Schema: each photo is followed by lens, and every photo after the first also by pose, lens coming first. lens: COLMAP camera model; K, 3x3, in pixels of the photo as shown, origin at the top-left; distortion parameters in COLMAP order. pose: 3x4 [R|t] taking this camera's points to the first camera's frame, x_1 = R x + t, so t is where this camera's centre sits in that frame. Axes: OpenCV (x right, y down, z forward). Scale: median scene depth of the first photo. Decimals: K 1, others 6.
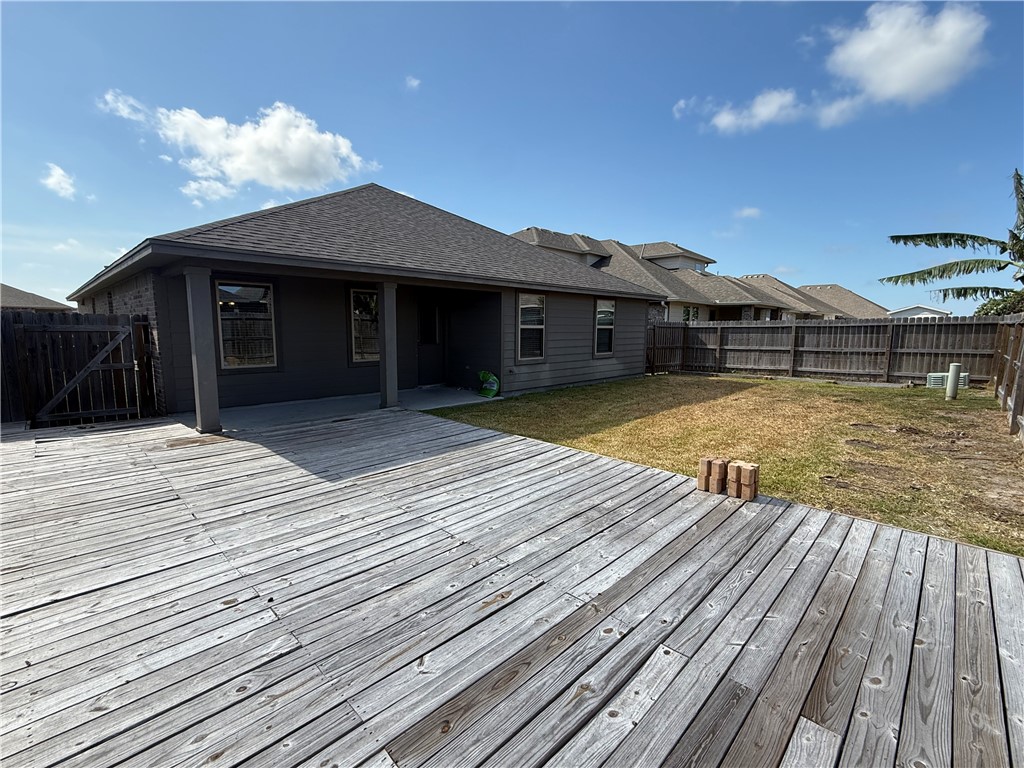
lens RADIAL K [[461.5, 0, 509.8], [0, 461.5, 383.5], [0, 0, 1]] dist [-0.002191, -0.000191]
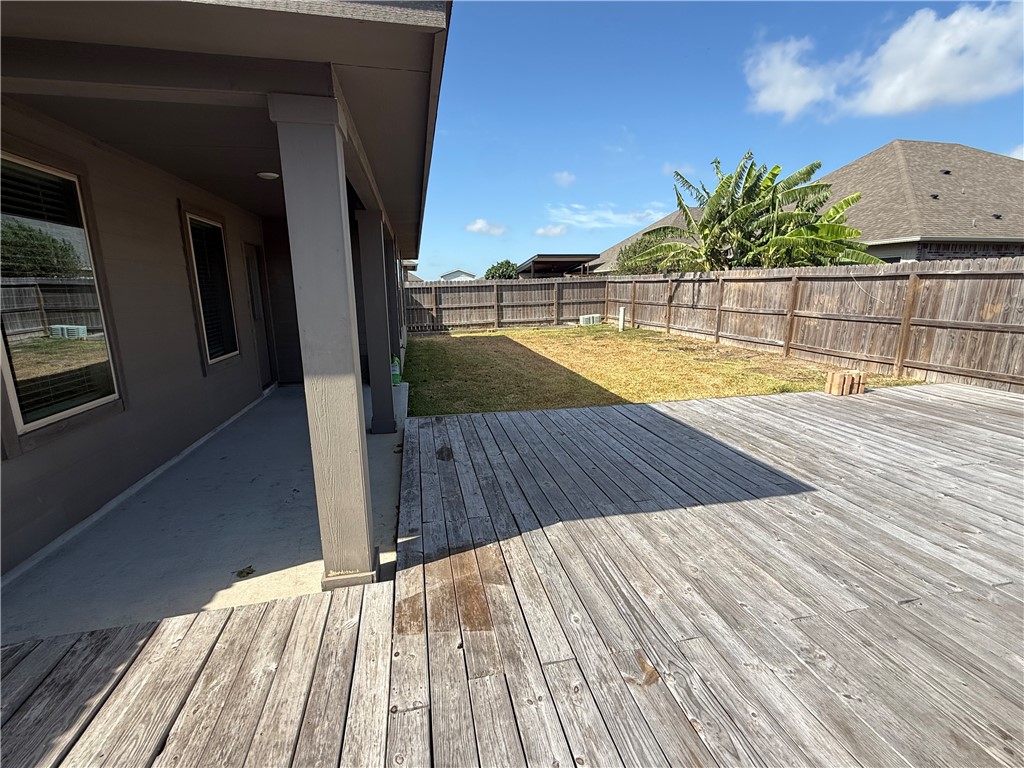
lens RADIAL K [[461.5, 0, 510.0], [0, 461.5, 386.7], [0, 0, 1]] dist [-0.002191, -0.000191]
pose [[0.562818, -0.186634, 0.805235, -0.362280], [0.120504, 0.982294, 0.143447, -0.032744], [-0.817750, 0.016300, 0.575343, 0.292975]]
